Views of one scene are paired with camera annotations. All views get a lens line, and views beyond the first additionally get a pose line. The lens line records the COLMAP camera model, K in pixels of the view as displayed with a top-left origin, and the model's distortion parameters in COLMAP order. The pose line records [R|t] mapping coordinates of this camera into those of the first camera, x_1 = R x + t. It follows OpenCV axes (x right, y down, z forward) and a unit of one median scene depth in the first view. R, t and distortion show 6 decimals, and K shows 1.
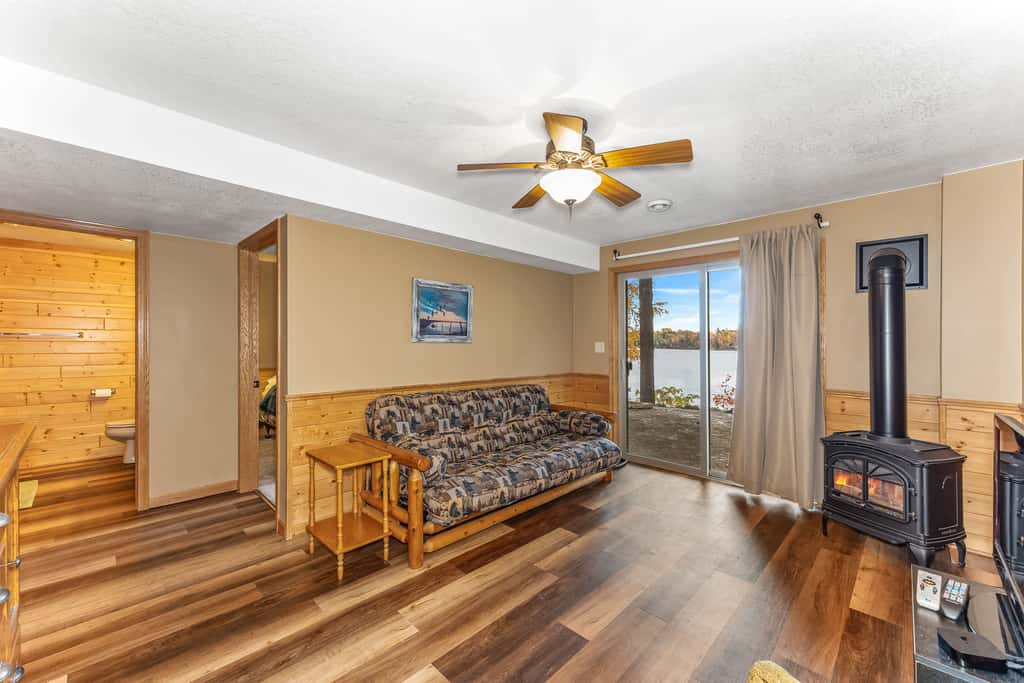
lens RADIAL K [[410.5, 0, 512.3], [0, 410.5, 339.0], [0, 0, 1]] dist [0.008131, 0.000006]
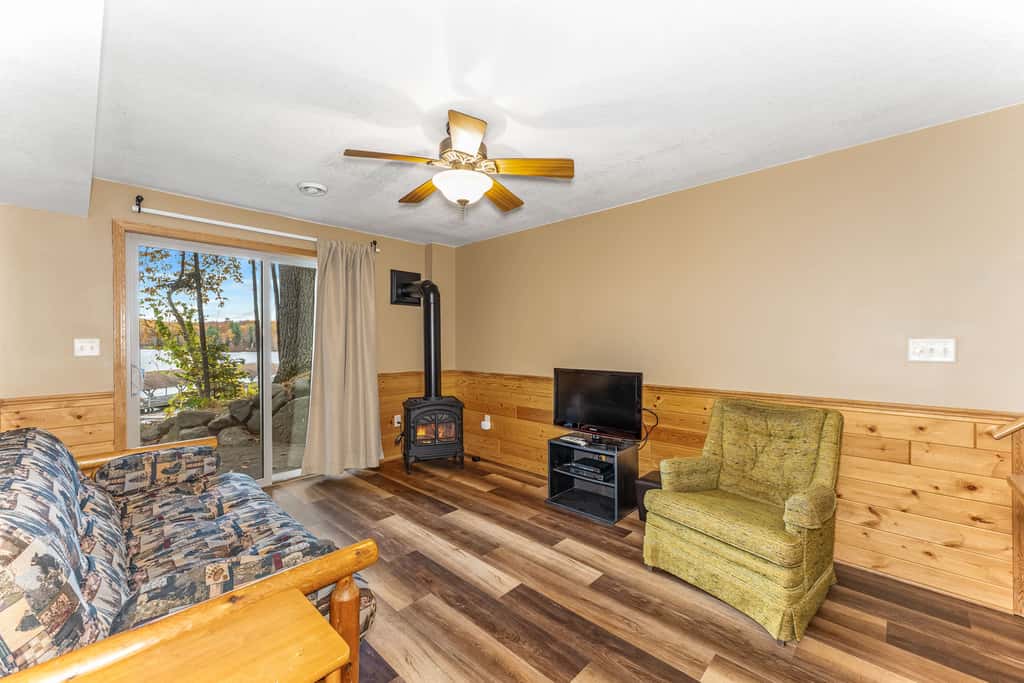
lens RADIAL K [[410.5, 0, 512.3], [0, 410.5, 339.0], [0, 0, 1]] dist [0.008131, 0.000006]
pose [[-0.021590, -0.002092, 0.999765, -0.710855], [-0.010587, 0.999942, 0.001864, 0.000622], [-0.999711, -0.010544, -0.021611, 0.726098]]
